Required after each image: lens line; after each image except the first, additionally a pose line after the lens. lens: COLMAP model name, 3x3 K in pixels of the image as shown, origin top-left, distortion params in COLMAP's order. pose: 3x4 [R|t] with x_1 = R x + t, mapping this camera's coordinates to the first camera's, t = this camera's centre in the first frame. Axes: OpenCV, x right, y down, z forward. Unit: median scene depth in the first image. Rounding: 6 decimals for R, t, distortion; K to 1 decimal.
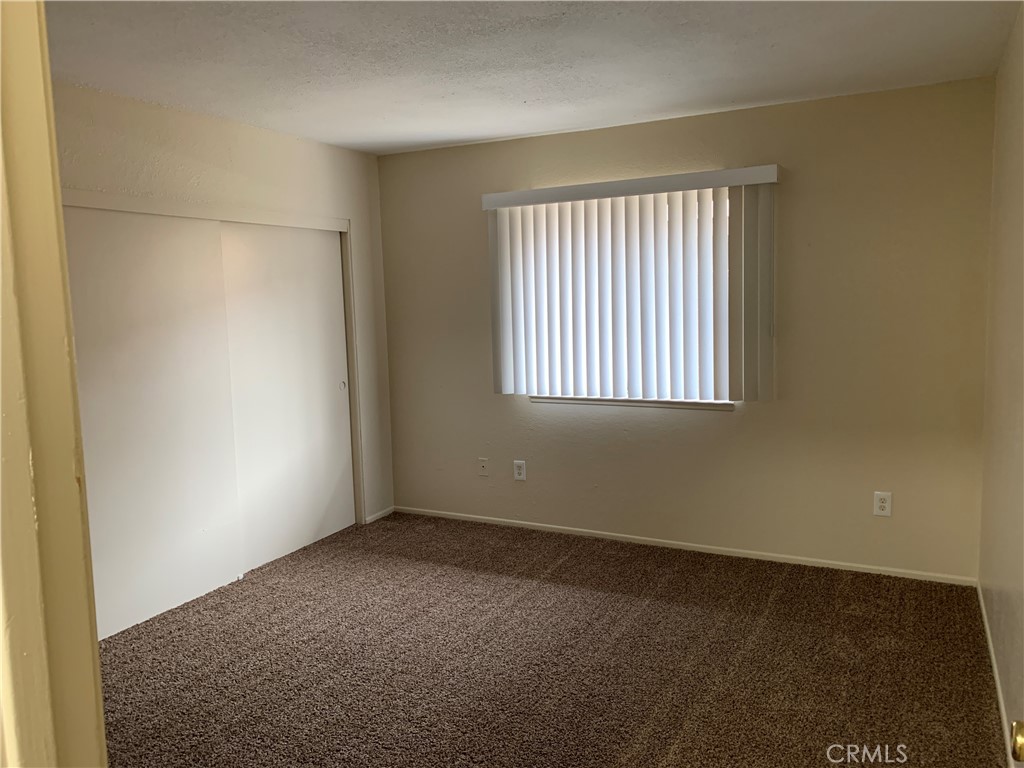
lens RADIAL K [[770.4, 0, 513.3], [0, 770.4, 379.9], [0, 0, 1]] dist [0.036280, -0.039449]
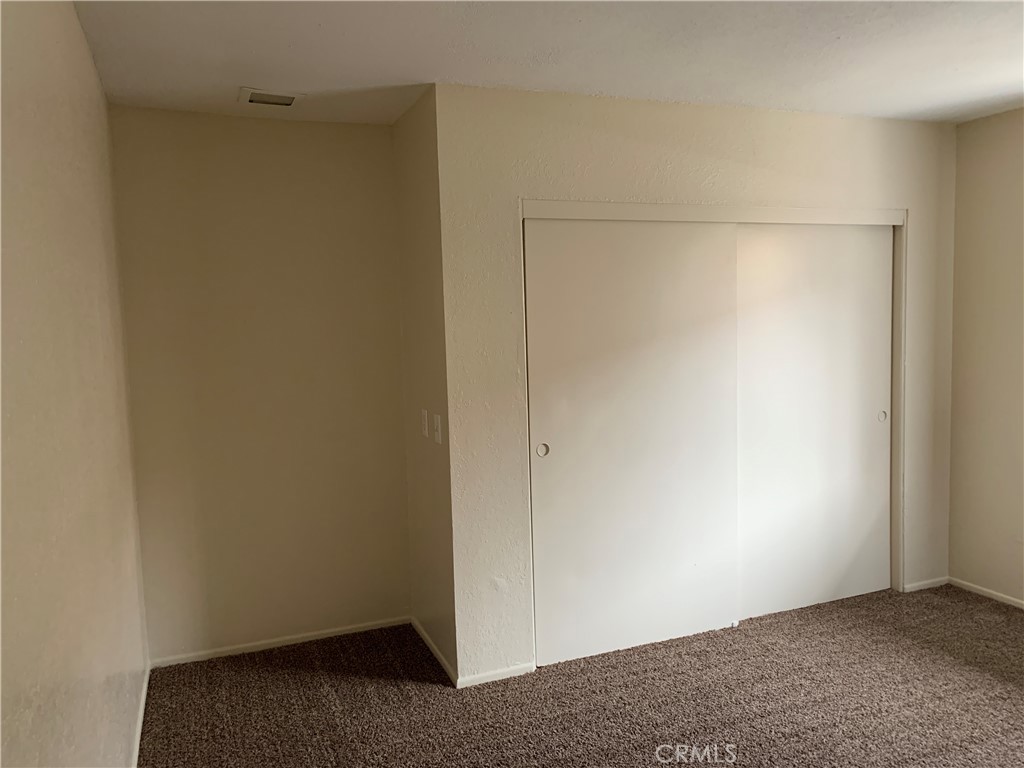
lens RADIAL K [[770.4, 0, 511.5], [0, 770.4, 381.3], [0, 0, 1]] dist [0.036280, -0.039449]
pose [[0.748960, 0.061726, -0.659734, 0.023666], [-0.064284, 0.997724, 0.020371, -0.024079], [0.659489, 0.027153, 0.751223, 0.156475]]
